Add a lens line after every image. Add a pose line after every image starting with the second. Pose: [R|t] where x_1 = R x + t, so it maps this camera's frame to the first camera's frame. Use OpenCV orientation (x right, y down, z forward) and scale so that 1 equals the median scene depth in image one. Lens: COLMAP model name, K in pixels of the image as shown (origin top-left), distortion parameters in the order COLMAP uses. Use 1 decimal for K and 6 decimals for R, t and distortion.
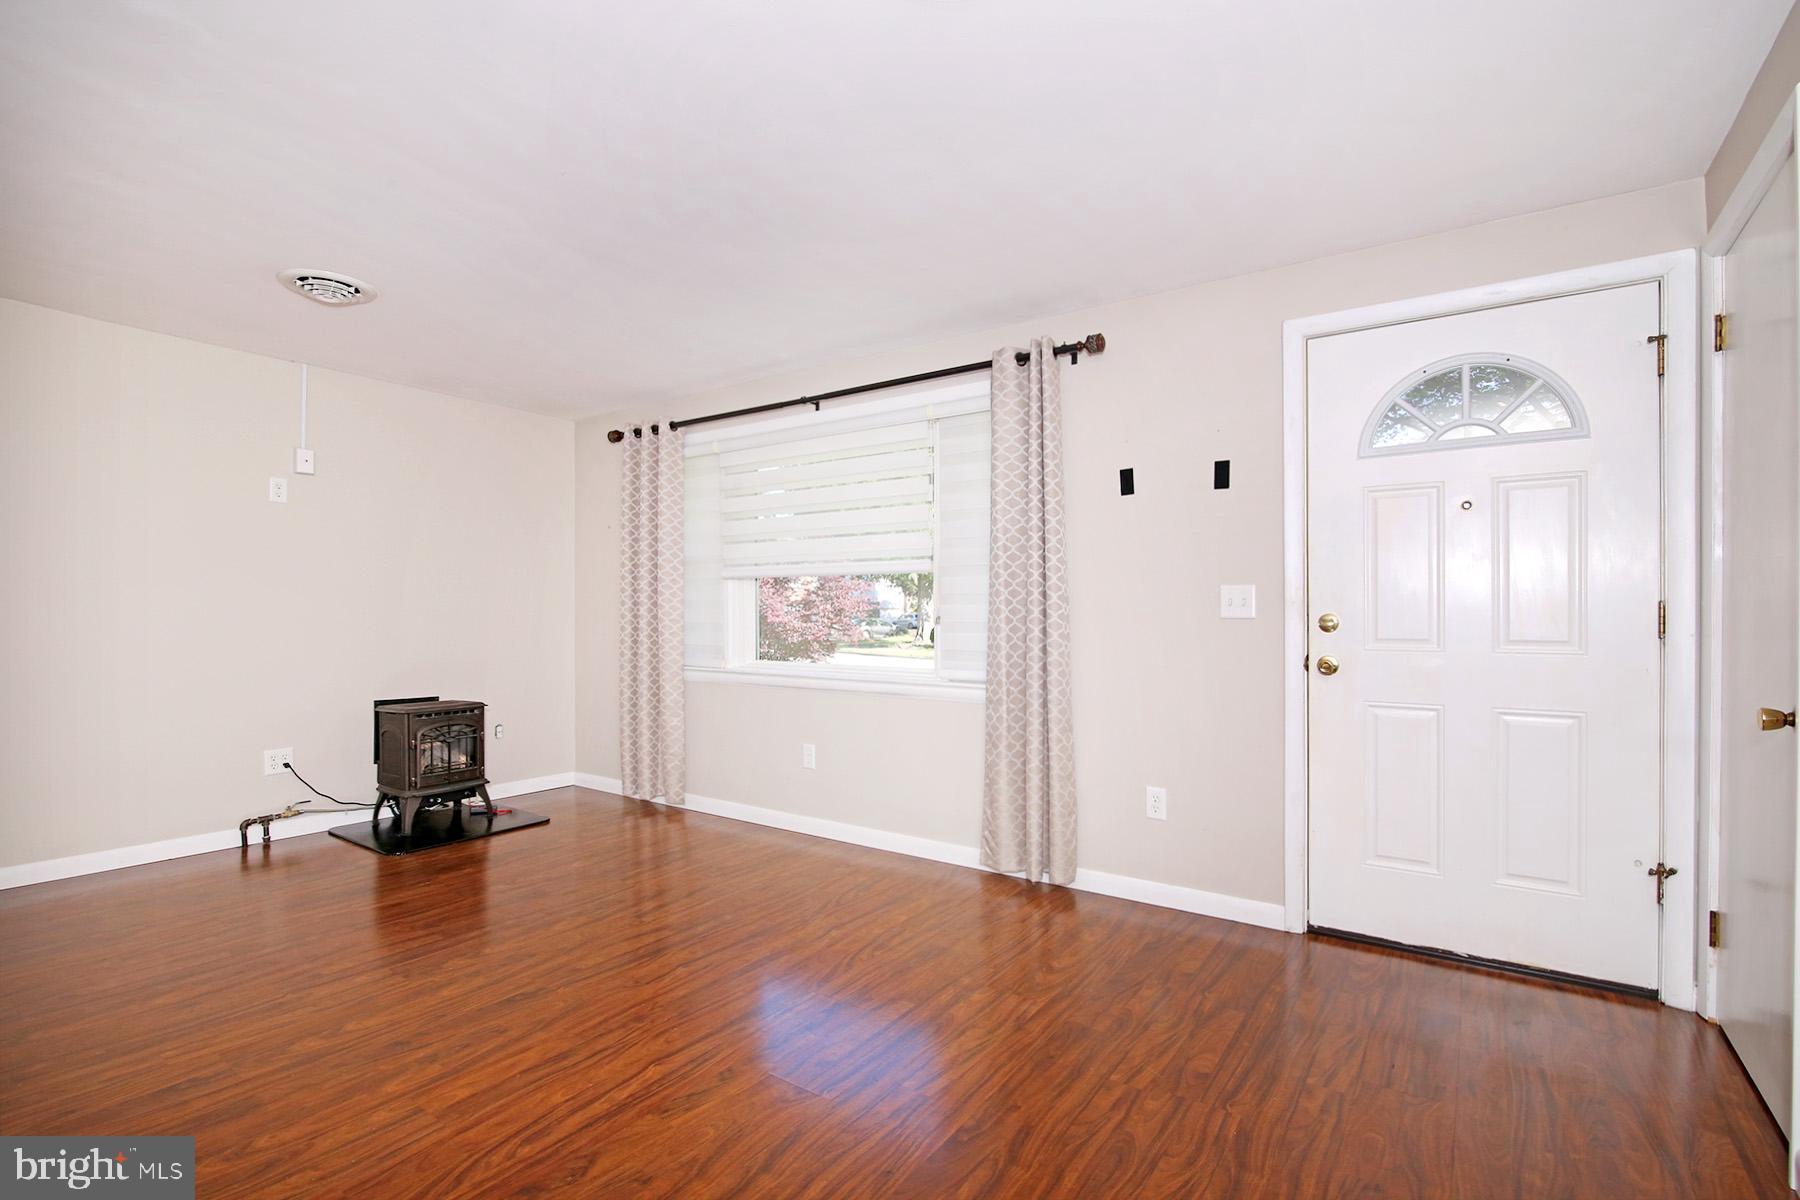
lens RADIAL K [[827.0, 0, 781.3], [0, 827.0, 614.1], [0, 0, 1]] dist [-0.014099, -0.000180]
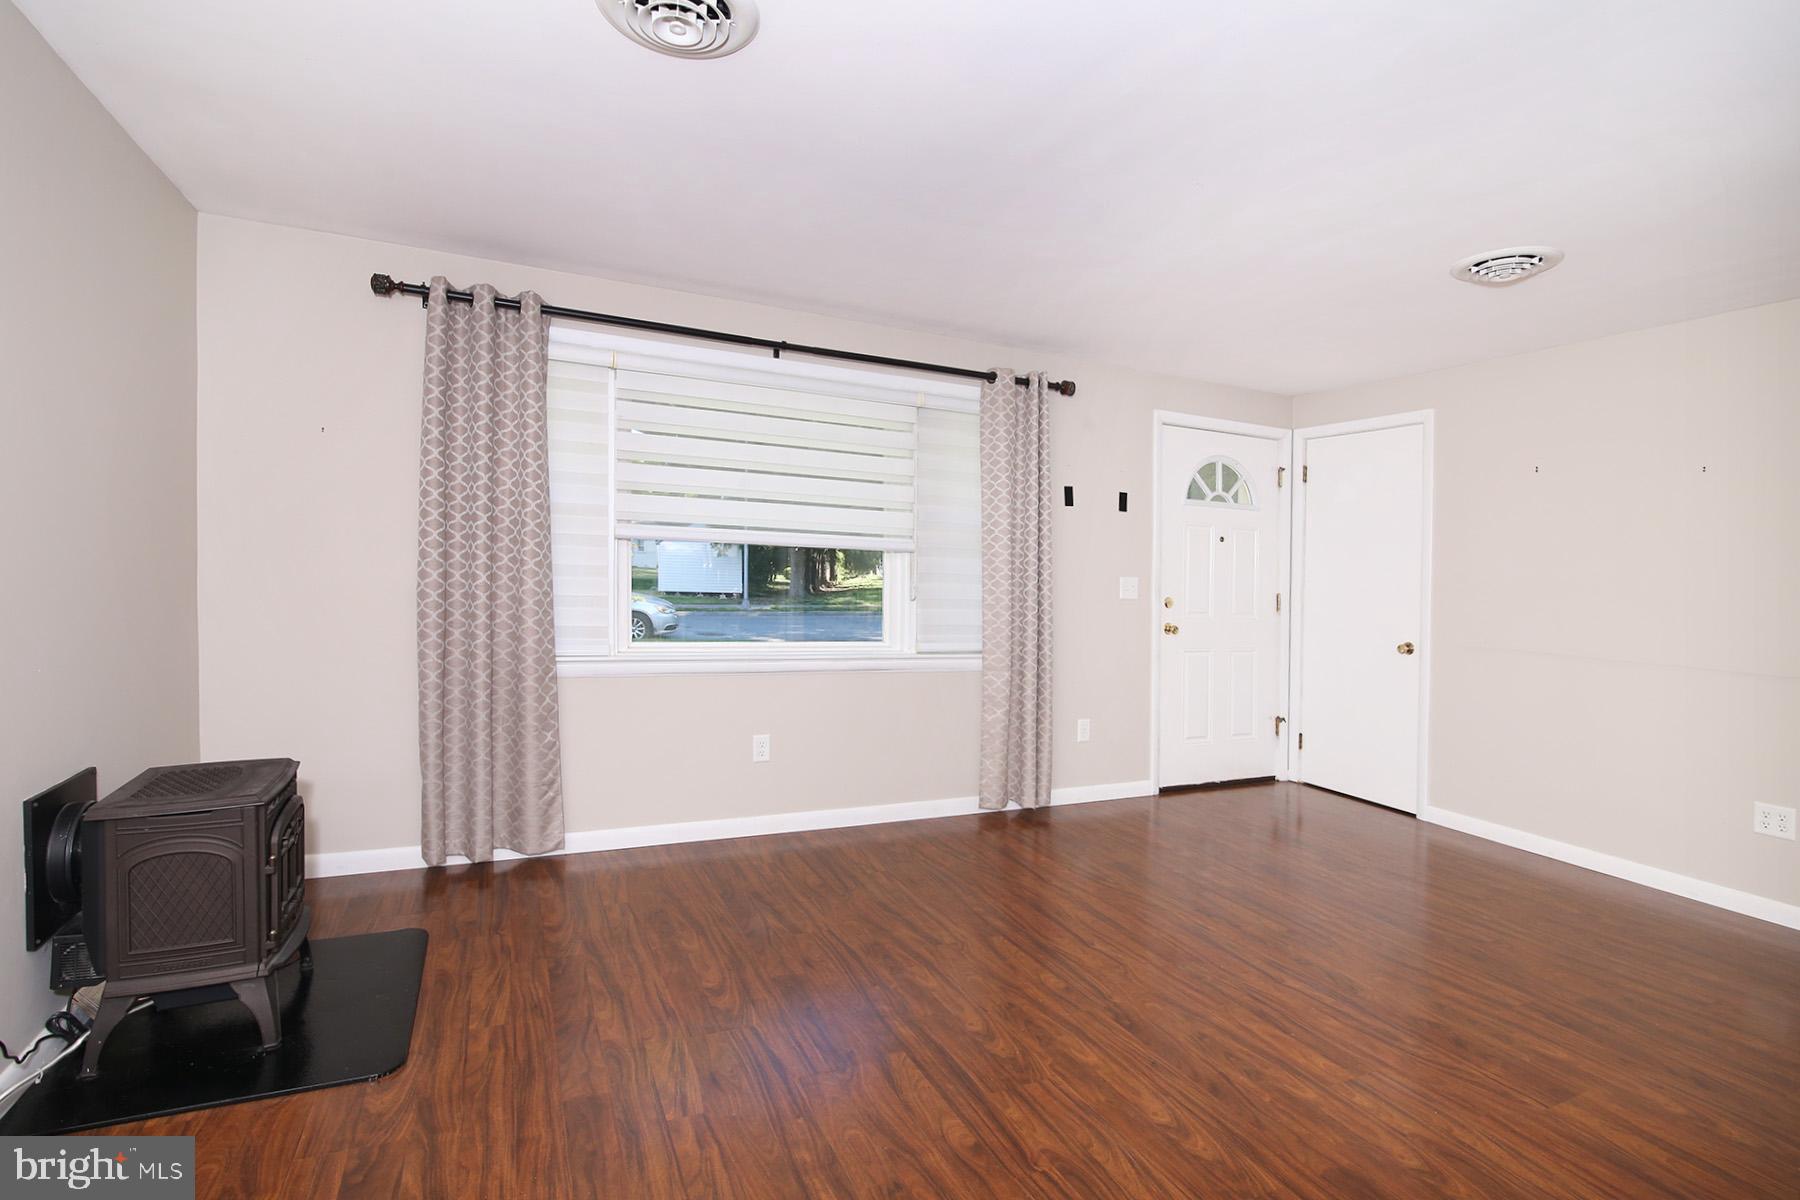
lens RADIAL K [[888.4, 0, 900.0], [0, 888.4, 600.0], [0, 0, 1]] dist [-0.037914, 0.000257]
pose [[0.445926, -0.016921, 0.894910, -1.002069], [-0.034767, 0.998739, 0.036209, -0.035516], [-0.894394, -0.047259, 0.444776, 0.605423]]
